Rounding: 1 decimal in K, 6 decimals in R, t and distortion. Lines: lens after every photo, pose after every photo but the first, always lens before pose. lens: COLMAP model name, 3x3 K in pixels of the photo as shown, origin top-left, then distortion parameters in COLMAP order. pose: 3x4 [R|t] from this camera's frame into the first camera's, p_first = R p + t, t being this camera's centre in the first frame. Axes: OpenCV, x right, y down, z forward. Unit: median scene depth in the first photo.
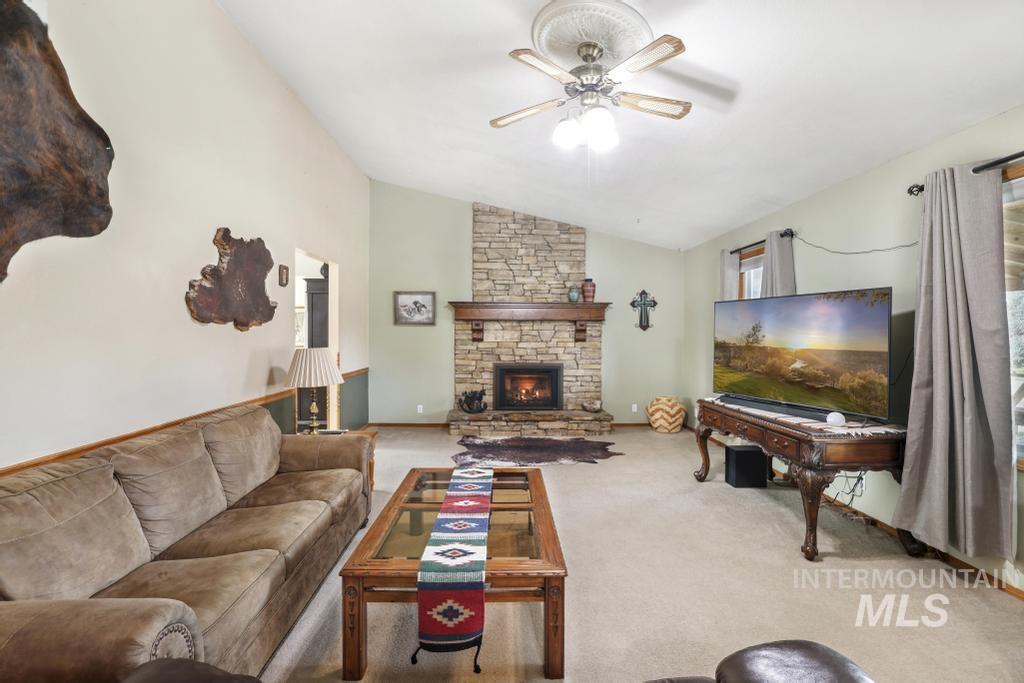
lens RADIAL K [[441.0, 0, 503.9], [0, 441.0, 331.5], [0, 0, 1]] dist [-0.013565, 0.003166]
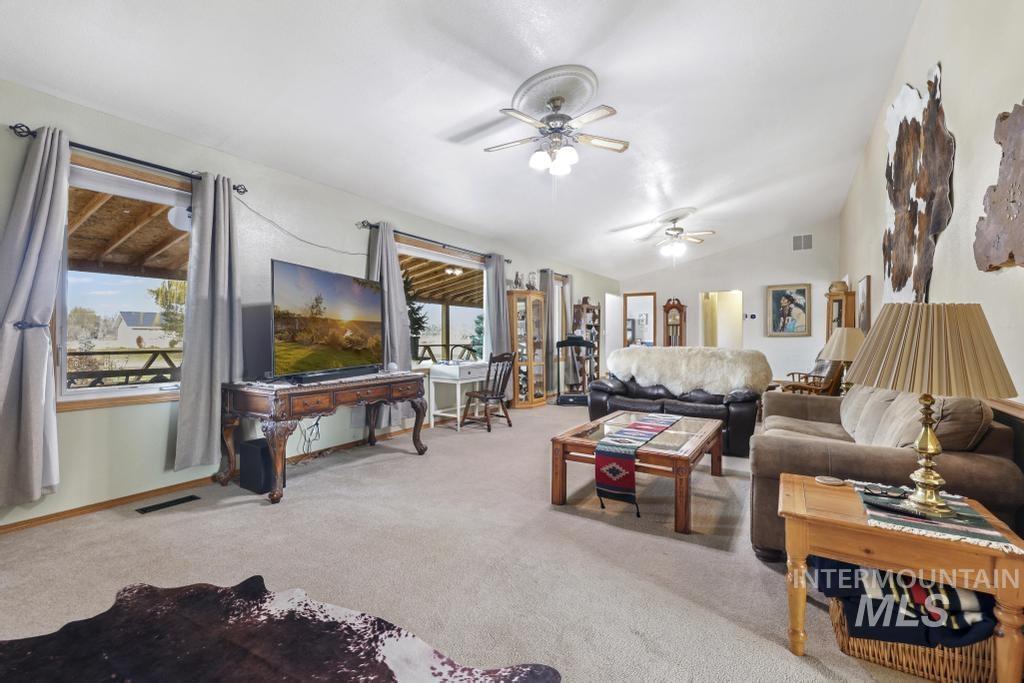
lens RADIAL K [[441.0, 0, 515.9], [0, 441.0, 337.7], [0, 0, 1]] dist [-0.013565, 0.003166]
pose [[-0.846094, -0.001109, 0.533032, -0.185739], [0.002512, 0.999978, 0.006067, 0.042624], [-0.533027, 0.006472, -0.846073, 0.931554]]
